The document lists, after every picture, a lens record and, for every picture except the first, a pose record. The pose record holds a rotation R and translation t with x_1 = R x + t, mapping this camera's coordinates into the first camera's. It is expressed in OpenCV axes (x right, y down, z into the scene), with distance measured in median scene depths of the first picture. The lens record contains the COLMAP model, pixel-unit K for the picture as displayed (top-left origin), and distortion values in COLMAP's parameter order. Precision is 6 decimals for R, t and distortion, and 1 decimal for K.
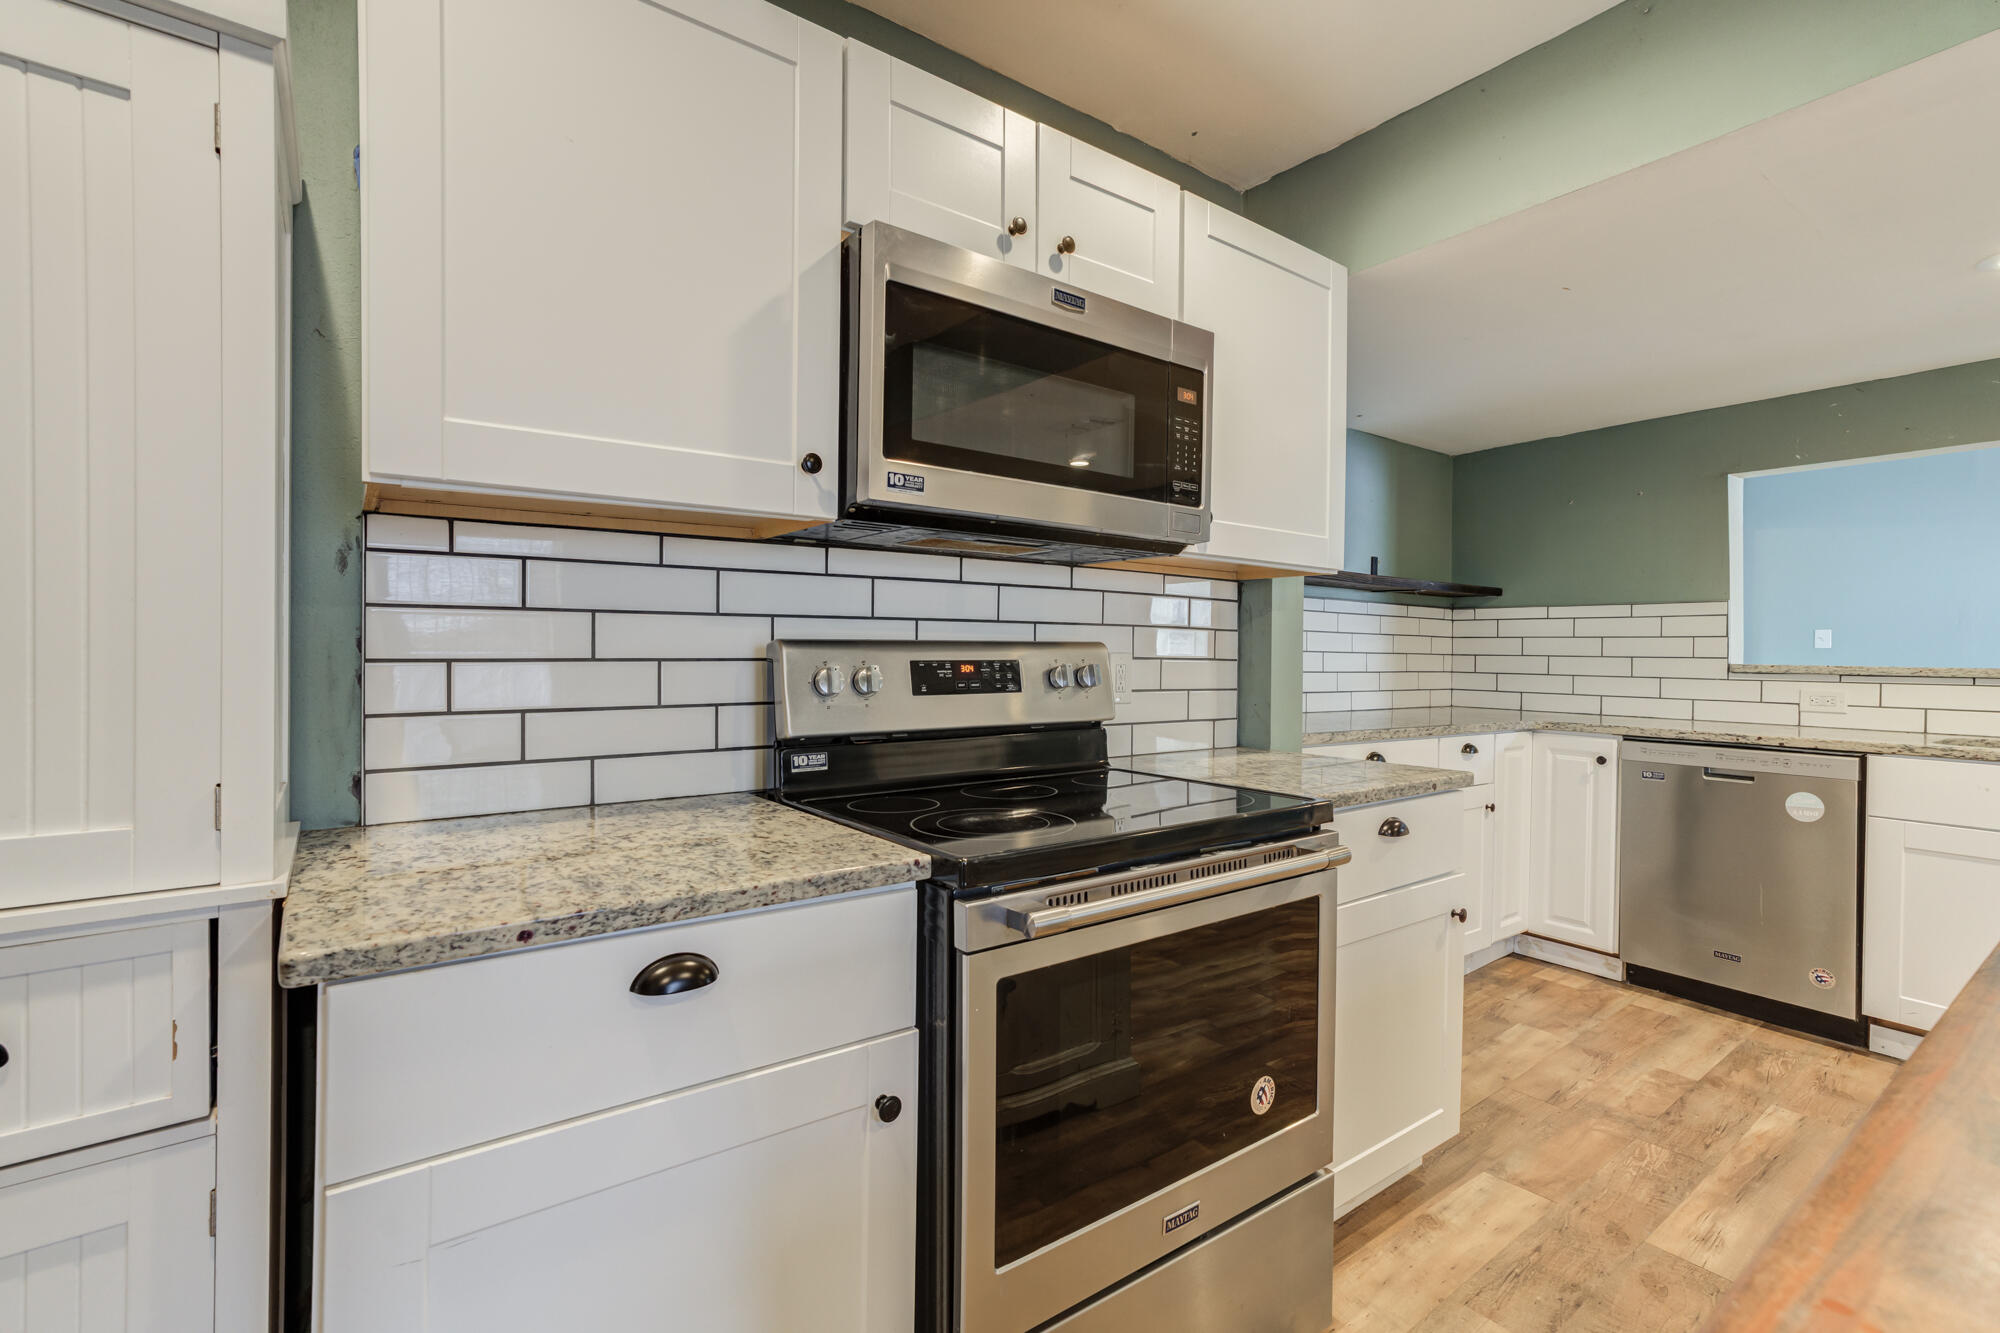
lens RADIAL K [[900.3, 0, 1001.6], [0, 900.3, 656.0], [0, 0, 1]] dist [-0.001719, 0.006365]
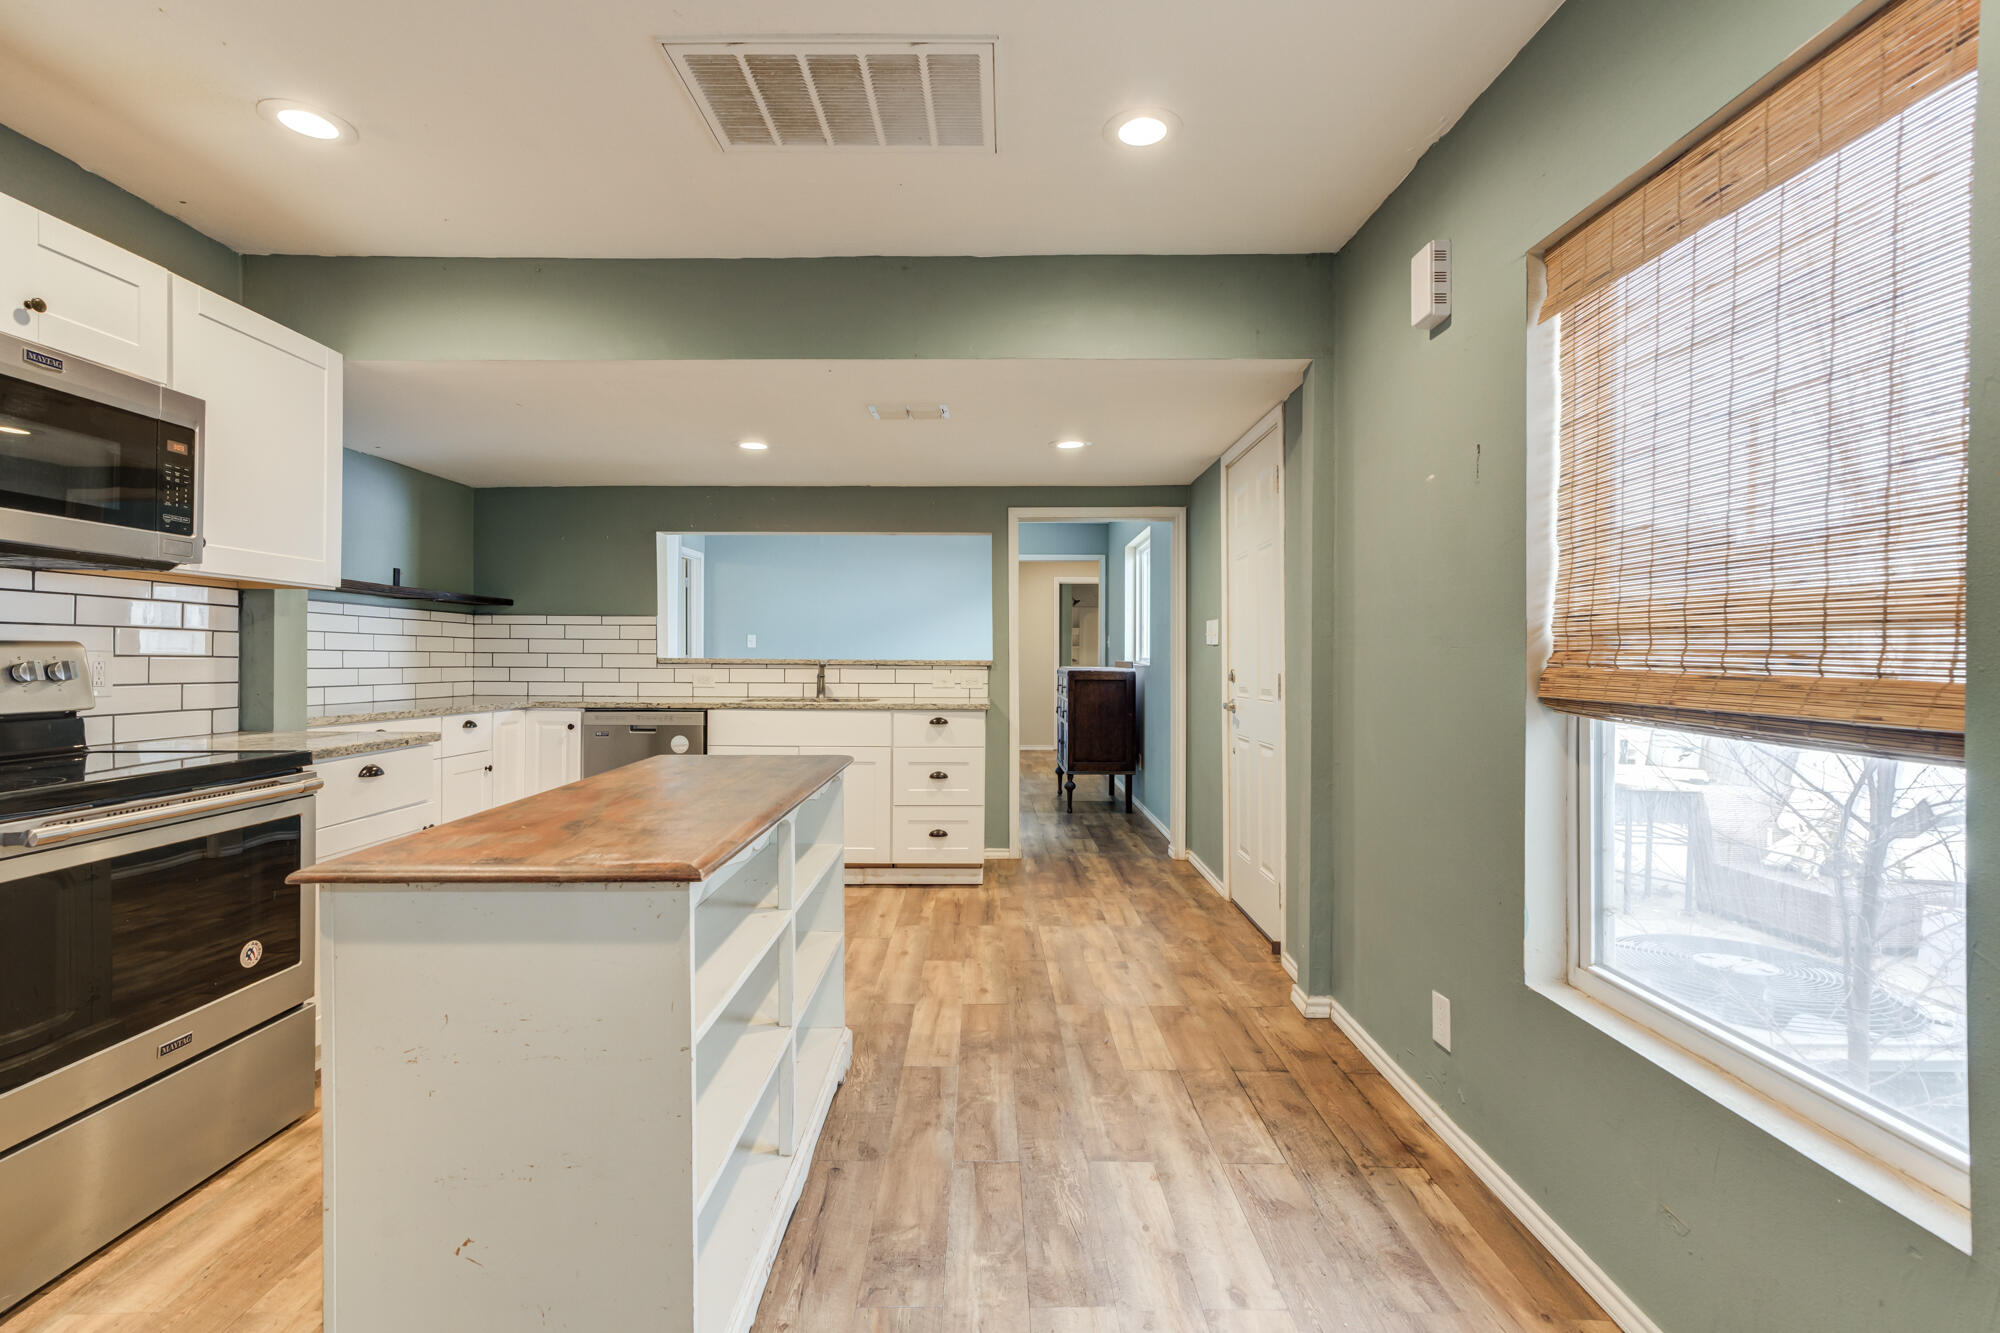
lens RADIAL K [[900.3, 0, 1008.6], [0, 900.3, 656.4], [0, 0, 1]] dist [-0.001719, 0.006365]
pose [[0.587135, -0.006021, 0.809467, -0.099301], [0.004468, 0.999981, 0.004197, 0.003034], [-0.809477, 0.001153, 0.587151, -0.497888]]
